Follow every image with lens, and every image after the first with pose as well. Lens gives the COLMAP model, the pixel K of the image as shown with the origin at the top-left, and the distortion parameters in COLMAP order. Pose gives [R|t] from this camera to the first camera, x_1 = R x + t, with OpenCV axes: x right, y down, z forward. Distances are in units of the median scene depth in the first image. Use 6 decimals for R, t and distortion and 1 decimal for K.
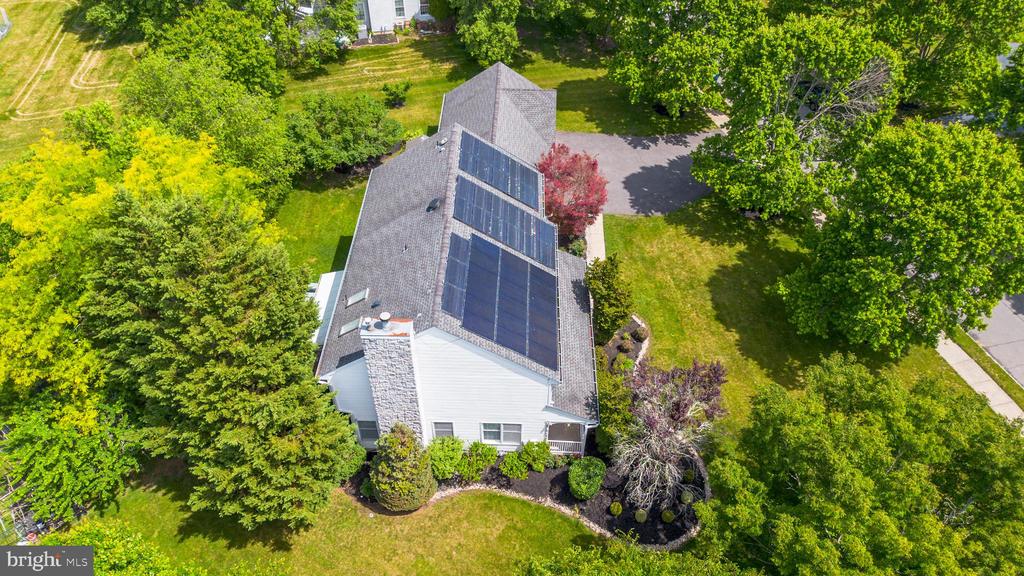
lens RADIAL K [[728.0, 0, 507.8], [0, 728.0, 285.7], [0, 0, 1]] dist [0.038449, -0.035546]
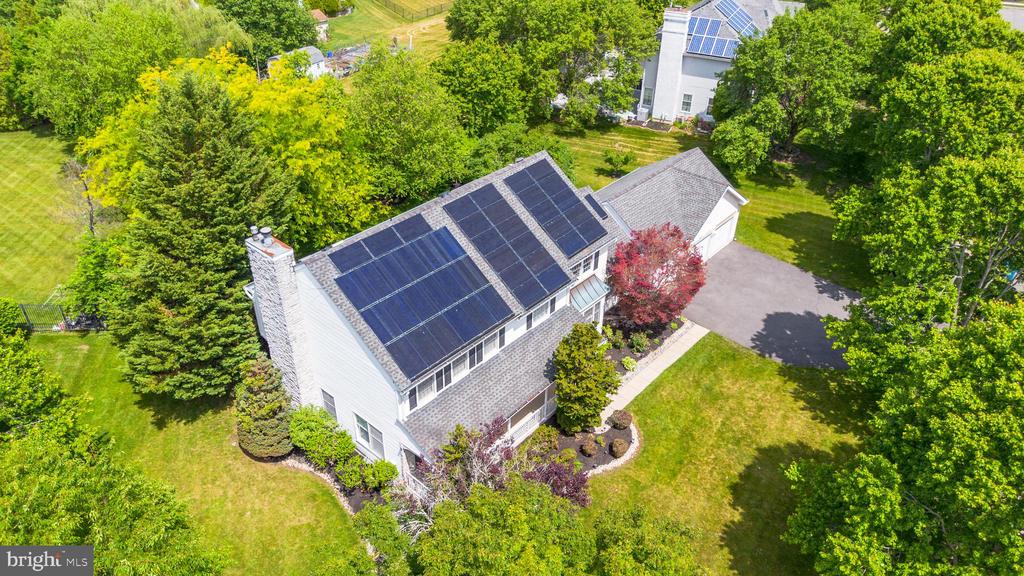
lens RADIAL K [[728.0, 0, 512.1], [0, 728.0, 281.6], [0, 0, 1]] dist [0.038449, -0.035546]
pose [[0.768530, 0.354307, -0.532756, 0.397010], [-0.456612, 0.887003, -0.068791, 0.011954], [0.448183, 0.296130, 0.843468, 0.195682]]
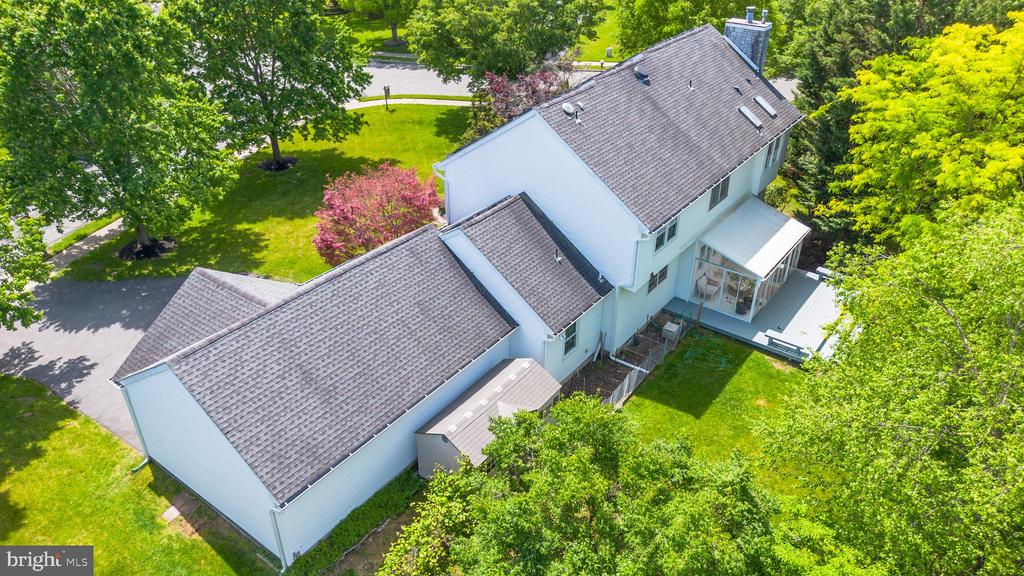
lens RADIAL K [[728.0, 0, 512.7], [0, 728.0, 281.5], [0, 0, 1]] dist [0.038449, -0.035546]
pose [[-0.815066, -0.307860, 0.490805, -0.354151], [0.405251, 0.302473, 0.862718, -0.626370], [-0.414051, 0.902071, -0.121775, 1.043280]]
